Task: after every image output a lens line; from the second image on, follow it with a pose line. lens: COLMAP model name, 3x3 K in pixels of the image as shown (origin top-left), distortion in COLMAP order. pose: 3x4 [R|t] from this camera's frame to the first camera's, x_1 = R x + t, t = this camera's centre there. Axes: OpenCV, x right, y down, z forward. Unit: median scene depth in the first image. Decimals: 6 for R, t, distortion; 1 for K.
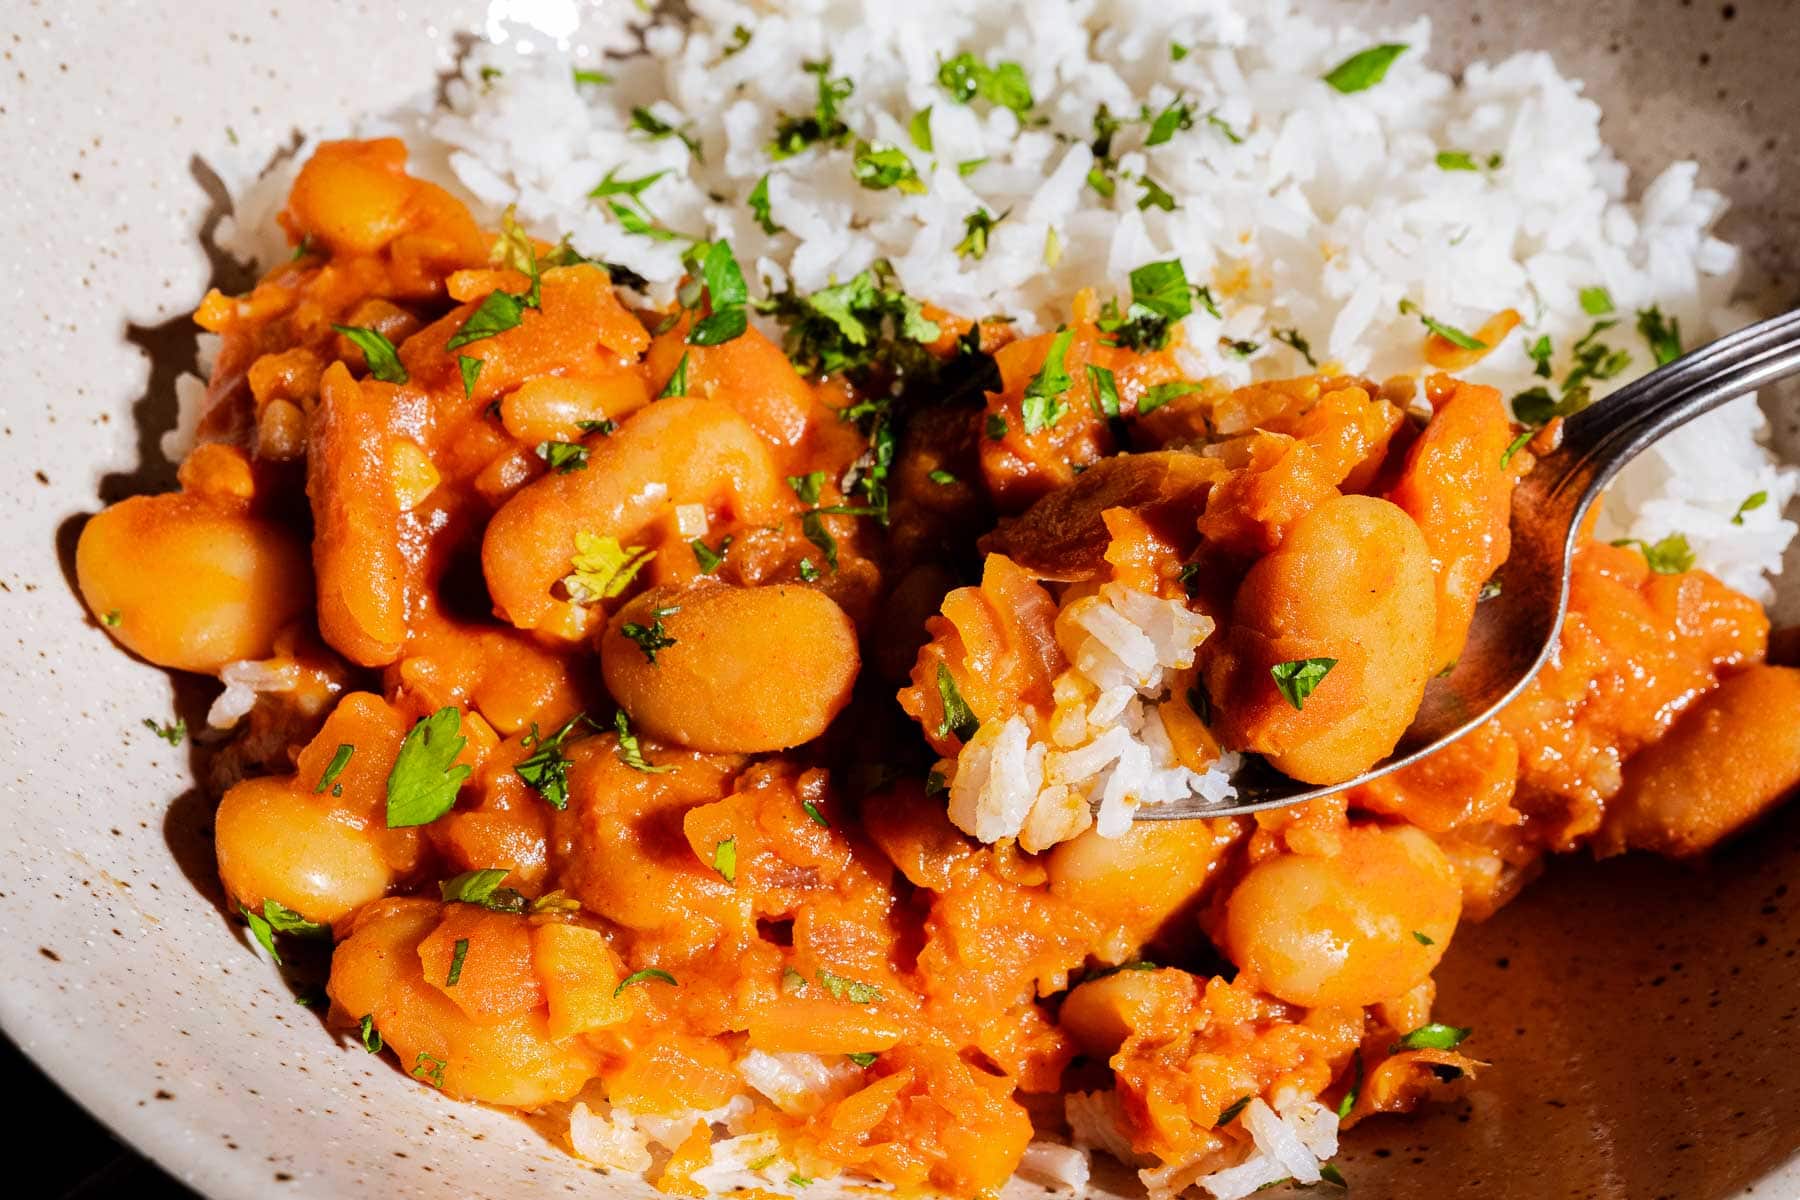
lens RADIAL K [[2313.6, 0, 900.0], [0, 2313.6, 600.0], [0, 0, 1]] dist [0.153044, -0.606189]
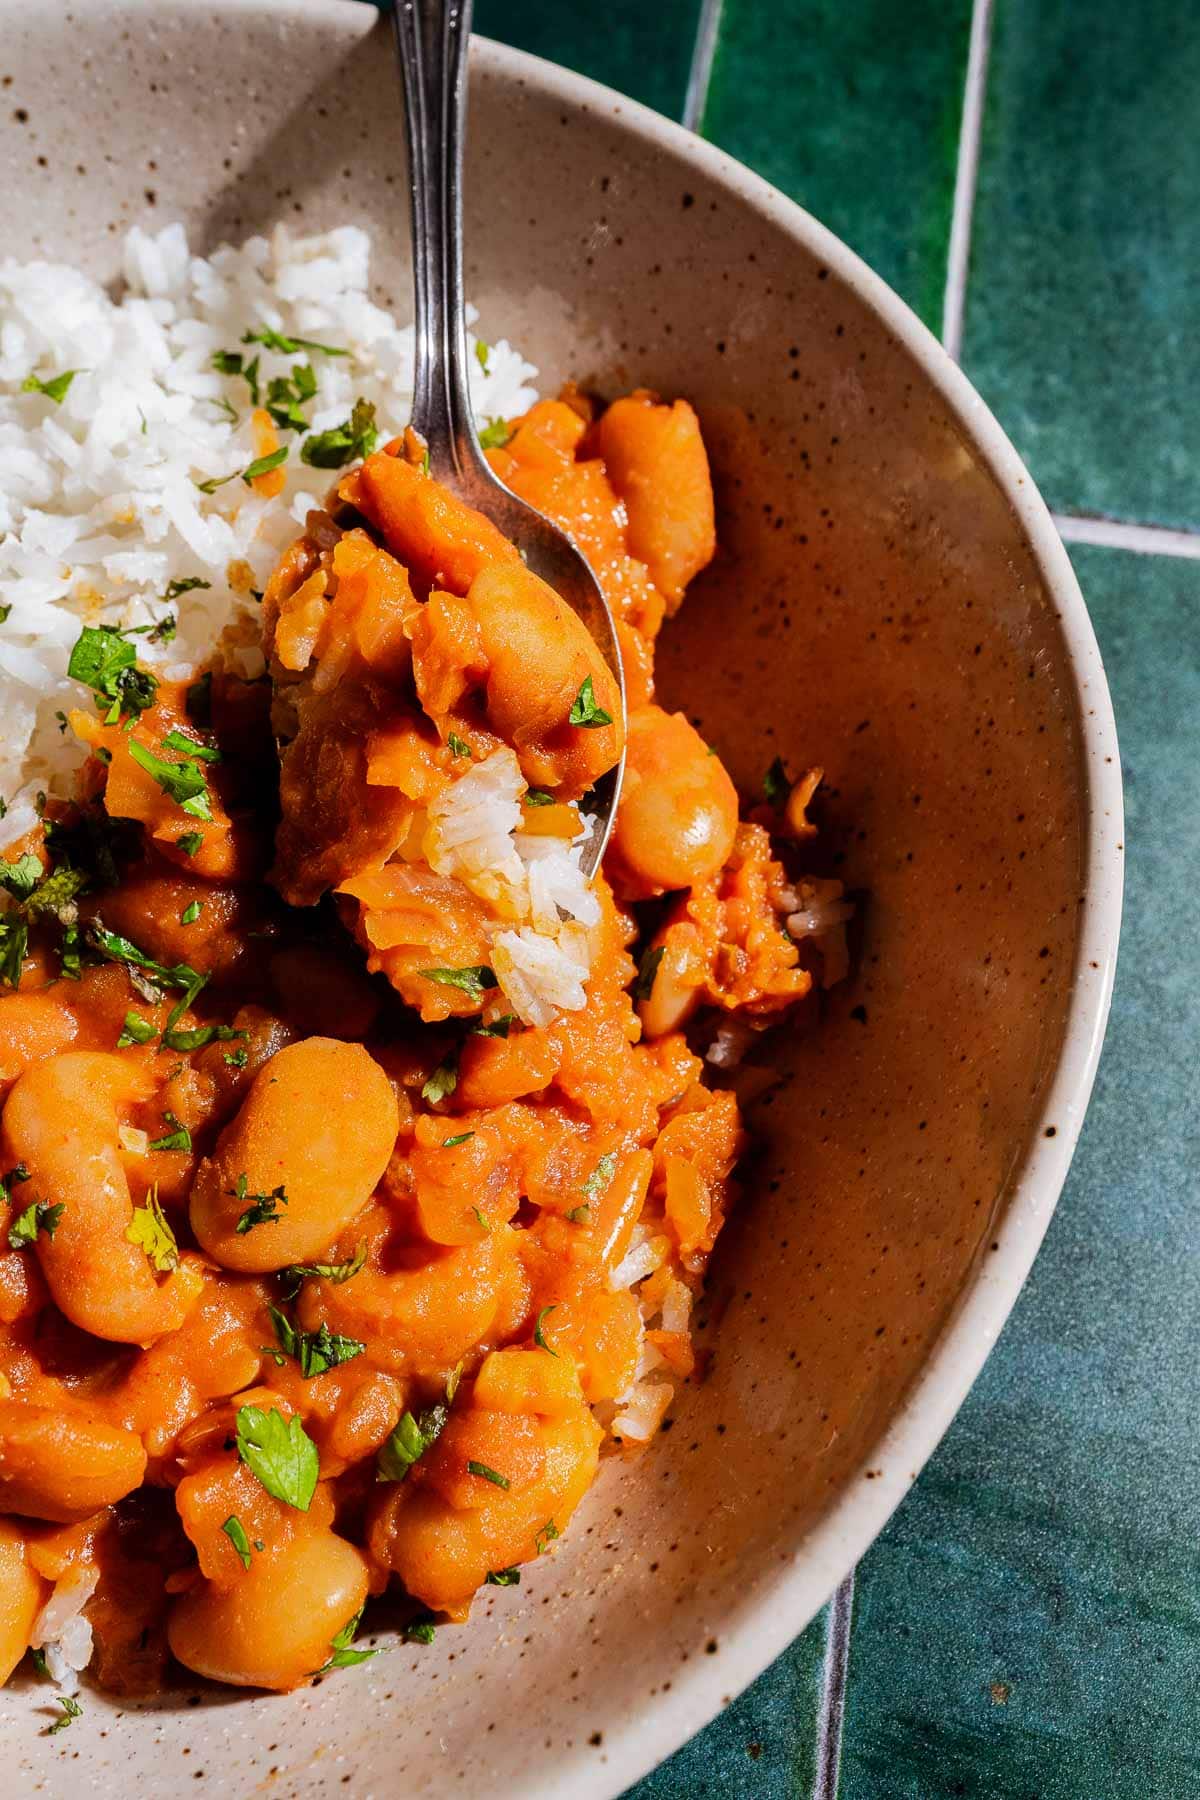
lens RADIAL K [[2313.6, 0, 600.0], [0, 2313.6, 900.0], [0, 0, 1]] dist [0.153044, -0.606189]
pose [[0.338871, -0.854985, 0.392641, -0.355393], [0.764808, 0.493388, 0.414292, -0.379487], [-0.547938, 0.159903, 0.821094, 0.012881]]
